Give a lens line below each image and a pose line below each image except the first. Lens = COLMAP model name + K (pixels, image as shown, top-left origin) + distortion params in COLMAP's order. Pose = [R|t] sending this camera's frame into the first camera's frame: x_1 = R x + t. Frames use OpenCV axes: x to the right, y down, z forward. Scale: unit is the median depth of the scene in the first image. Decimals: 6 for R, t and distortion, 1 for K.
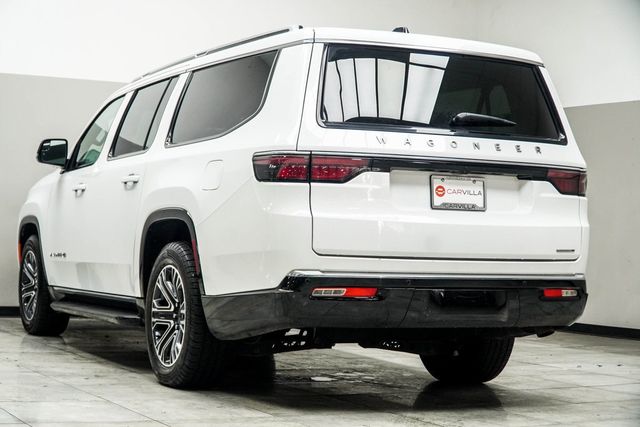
lens RADIAL K [[1100.7, 0, 320.0], [0, 1100.7, 213.5], [0, 0, 1]] dist [-0.200229, -0.027105]
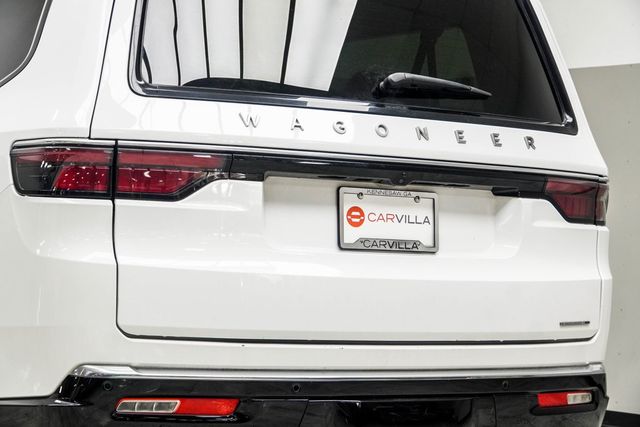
lens RADIAL K [[1602.8, 0, 320.0], [0, 1602.8, 213.5], [0, 0, 1]] dist [-0.433073, -0.133251]
pose [[0.993145, 0.011357, 0.116335, 0.000407], [-0.010898, 0.999930, -0.004578, -0.017786], [-0.116379, 0.003279, 0.993199, 0.215535]]
